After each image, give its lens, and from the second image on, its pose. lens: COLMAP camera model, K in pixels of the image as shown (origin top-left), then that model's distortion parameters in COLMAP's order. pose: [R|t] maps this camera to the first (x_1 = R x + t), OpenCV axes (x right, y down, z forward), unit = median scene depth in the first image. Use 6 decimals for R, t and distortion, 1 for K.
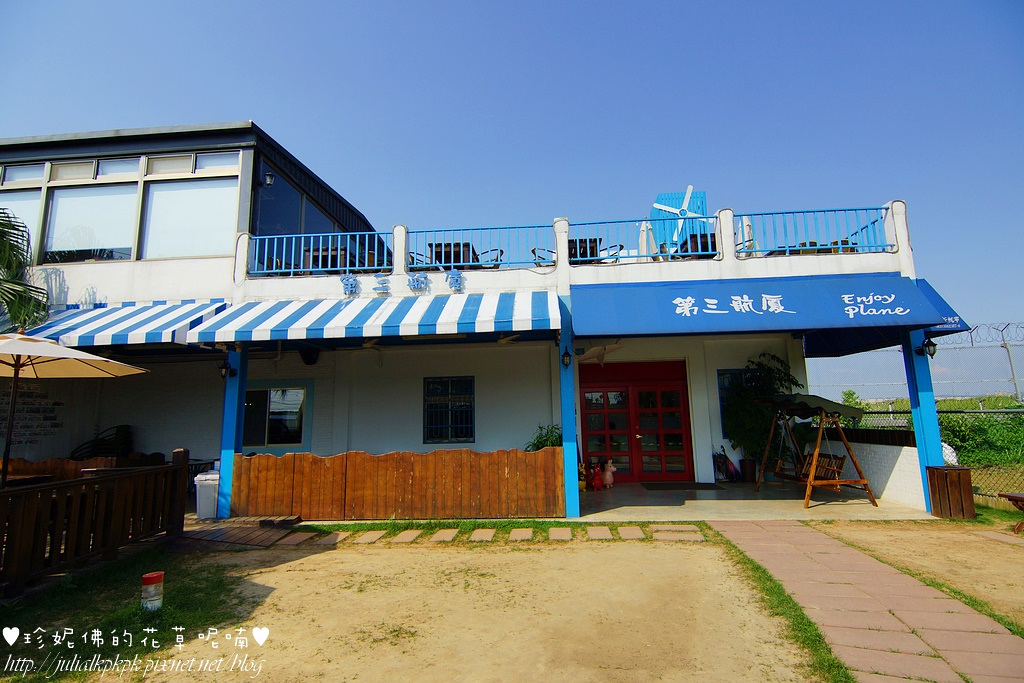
lens RADIAL K [[467.3, 0, 513.8], [0, 467.3, 344.8], [0, 0, 1]] dist [0.002243, 0.000304]
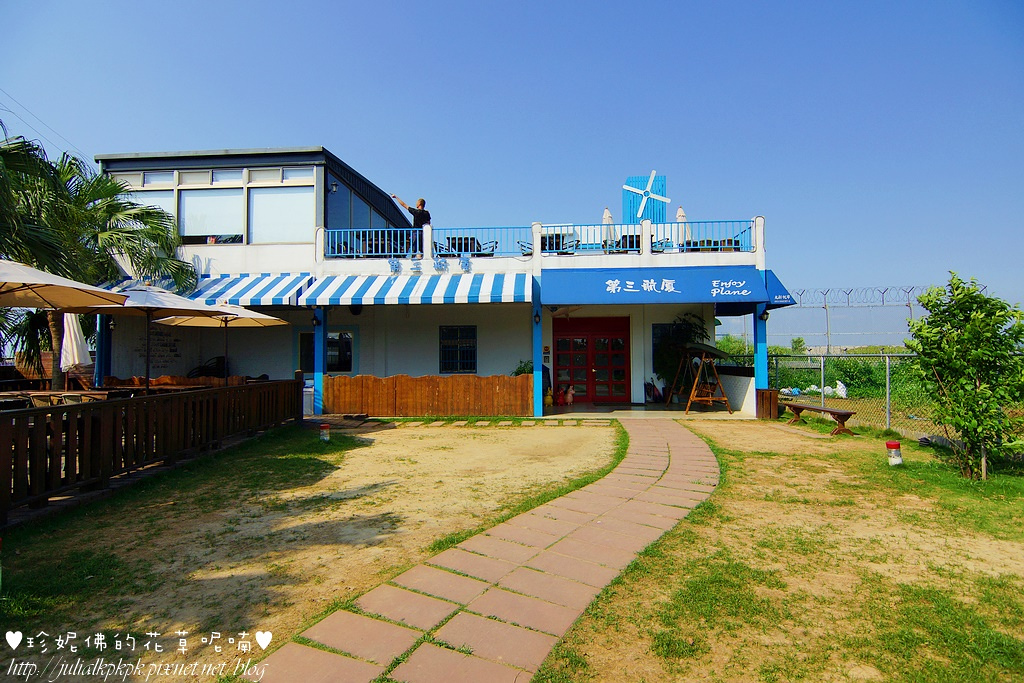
lens RADIAL K [[467.3, 0, 513.8], [0, 467.3, 344.8], [0, 0, 1]] dist [0.002243, 0.000304]
pose [[0.999862, 0.016318, 0.002990, 0.030215], [-0.016563, 0.992038, 0.124848, -0.069596], [-0.000929, -0.124880, 0.992171, -0.517617]]
